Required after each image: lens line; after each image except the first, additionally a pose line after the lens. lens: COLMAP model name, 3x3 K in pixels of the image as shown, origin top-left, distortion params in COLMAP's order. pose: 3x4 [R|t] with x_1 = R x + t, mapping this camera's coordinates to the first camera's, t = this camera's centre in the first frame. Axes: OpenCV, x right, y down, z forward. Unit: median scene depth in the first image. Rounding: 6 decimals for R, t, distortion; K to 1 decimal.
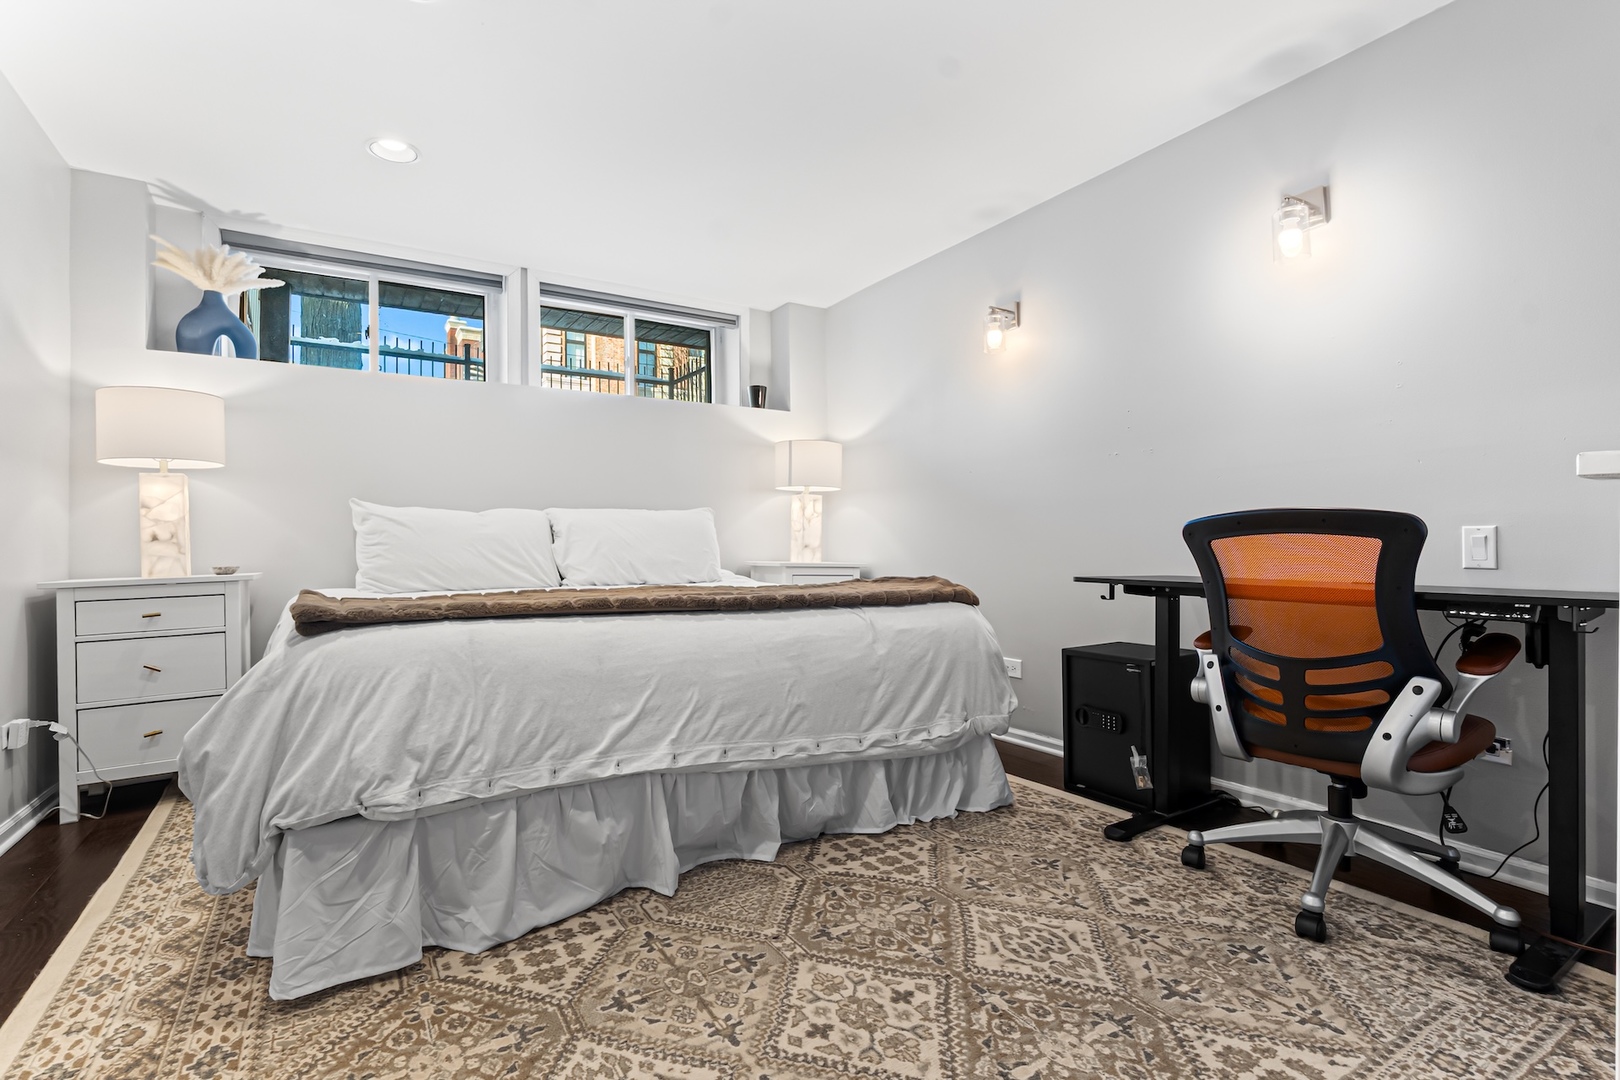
lens RADIAL K [[760.6, 0, 803.2], [0, 760.6, 527.5], [0, 0, 1]] dist [0.006294, 0.000171]
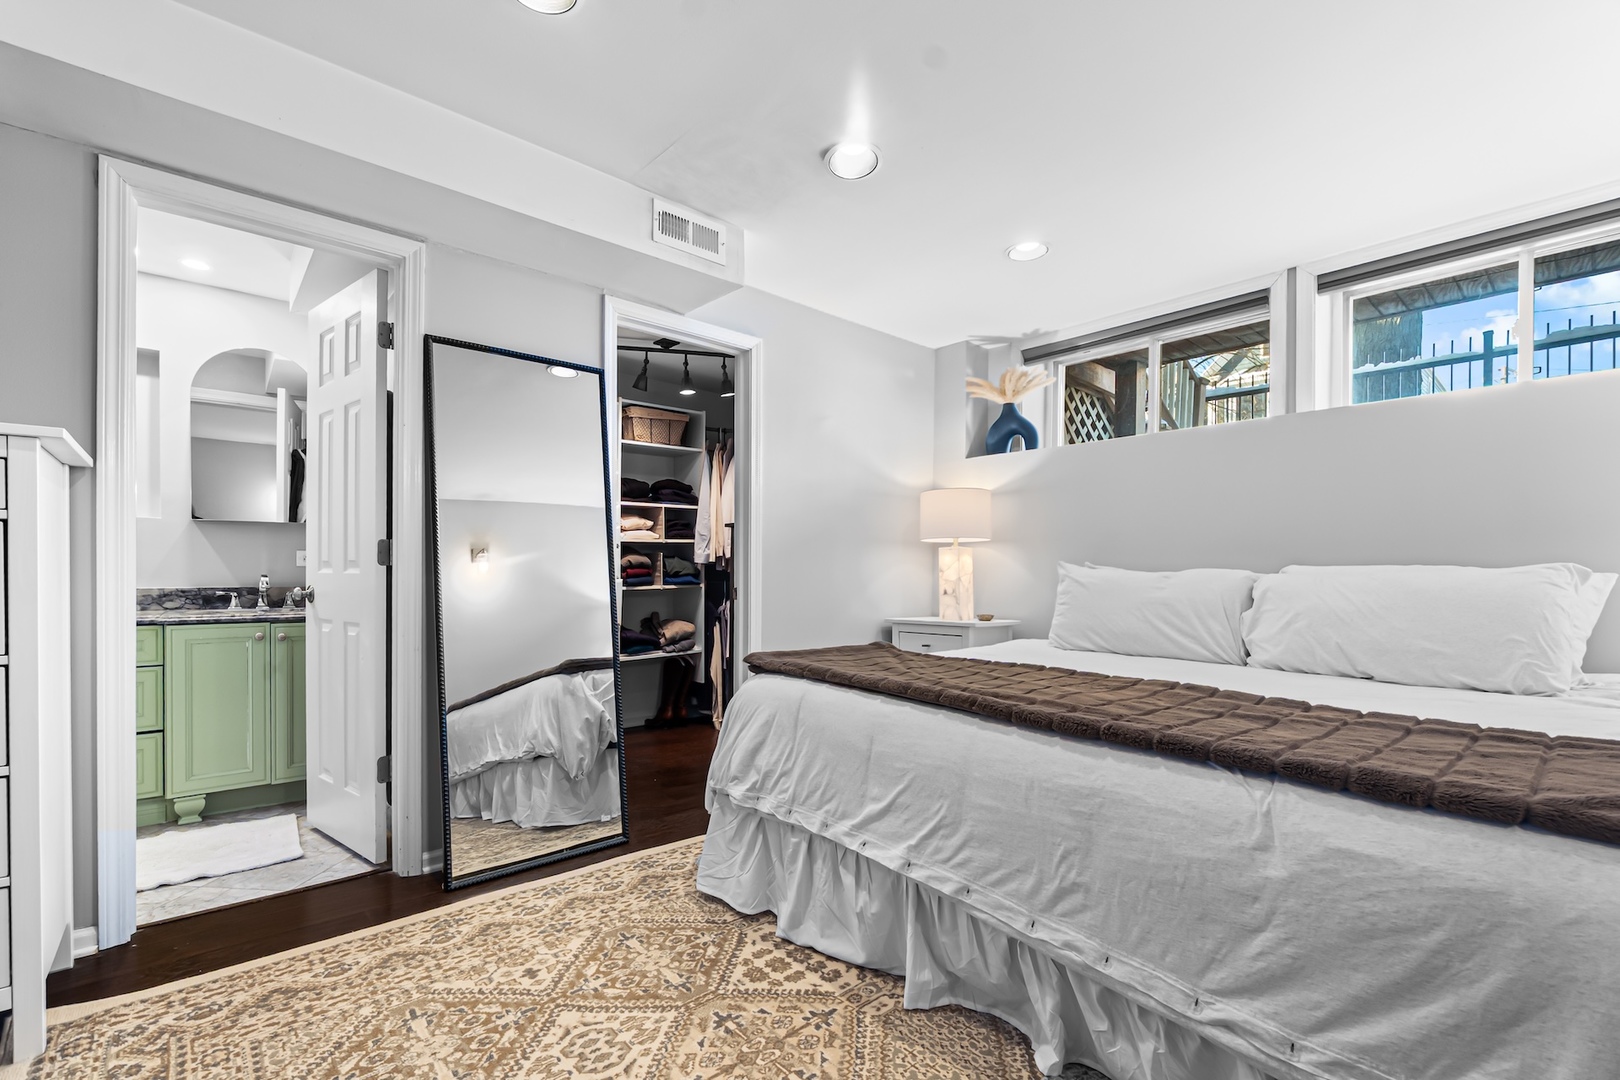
lens RADIAL K [[698.8, 0, 747.3], [0, 698.8, 578.8], [0, 0, 1]] dist [-0.006523, 0.000622]
pose [[0.141007, 0.019004, -0.989826, 0.643738], [0.010143, 0.999736, 0.020639, -0.067560], [0.989957, -0.012951, 0.140777, 0.692730]]
